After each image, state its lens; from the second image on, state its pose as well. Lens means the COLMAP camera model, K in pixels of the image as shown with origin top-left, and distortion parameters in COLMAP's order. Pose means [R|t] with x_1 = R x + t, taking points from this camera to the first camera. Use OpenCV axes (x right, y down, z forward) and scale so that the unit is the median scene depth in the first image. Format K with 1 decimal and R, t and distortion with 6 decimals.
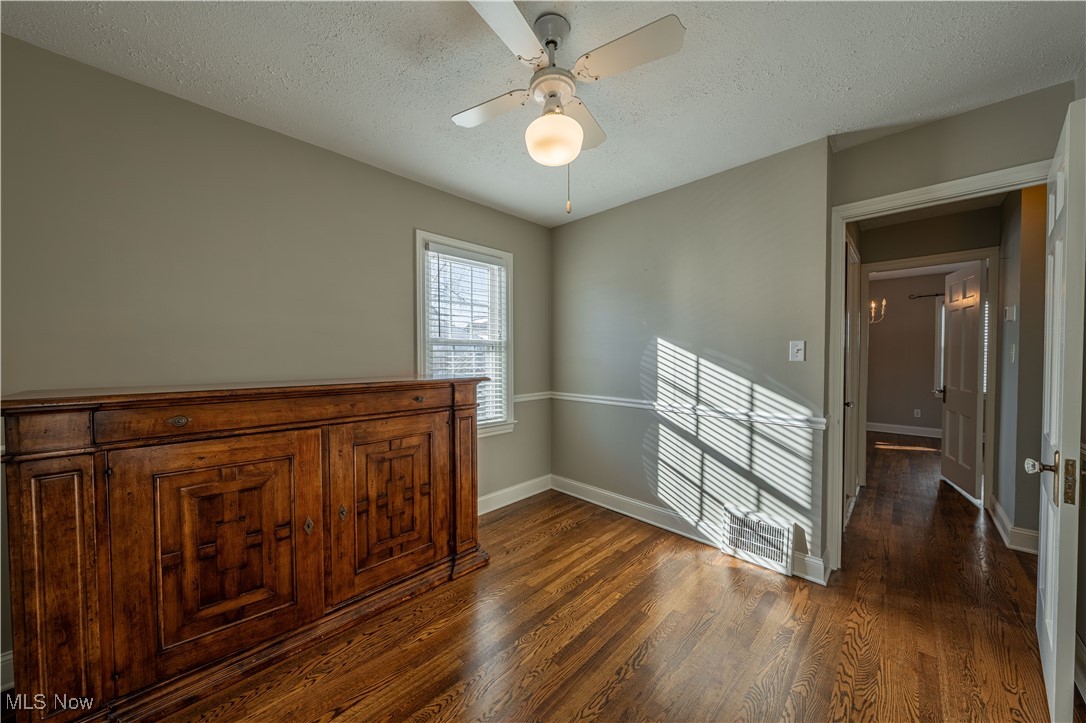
lens RADIAL K [[372.4, 0, 542.9], [0, 372.4, 363.9], [0, 0, 1]] dist [-0.001182, -0.000050]
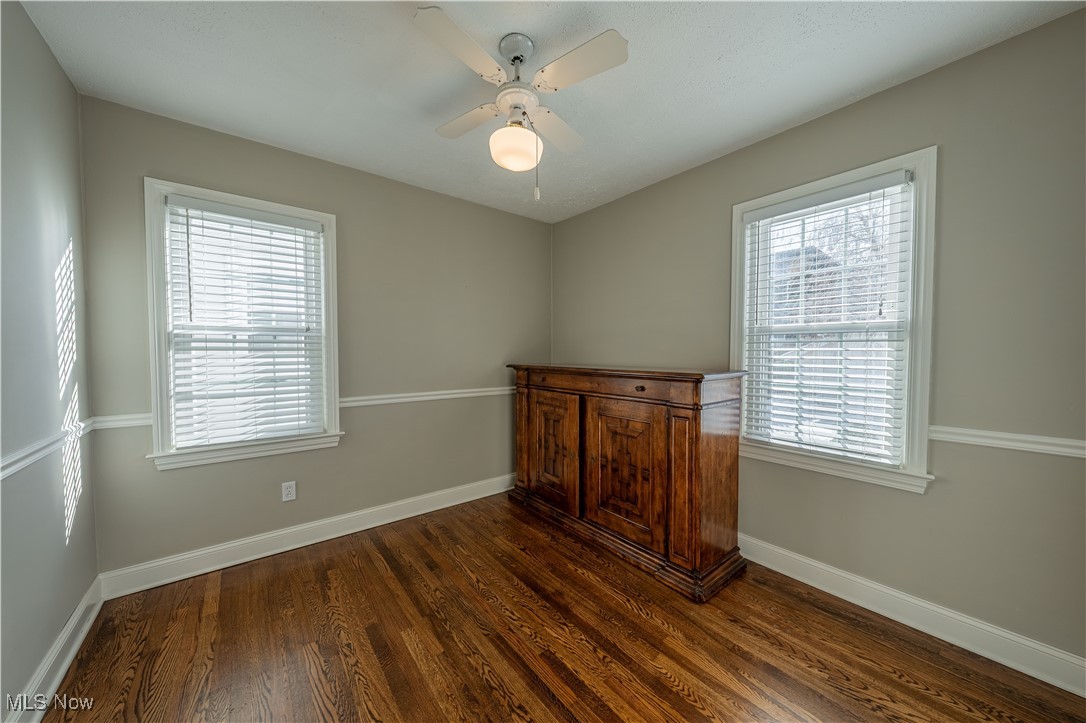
lens RADIAL K [[372.4, 0, 542.9], [0, 372.4, 363.9], [0, 0, 1]] dist [-0.001182, -0.000050]
pose [[-0.111207, 0.036415, -0.993130, 0.832194], [-0.022121, 0.998990, 0.039106, -0.014255], [0.993551, 0.026318, -0.110289, 0.900695]]
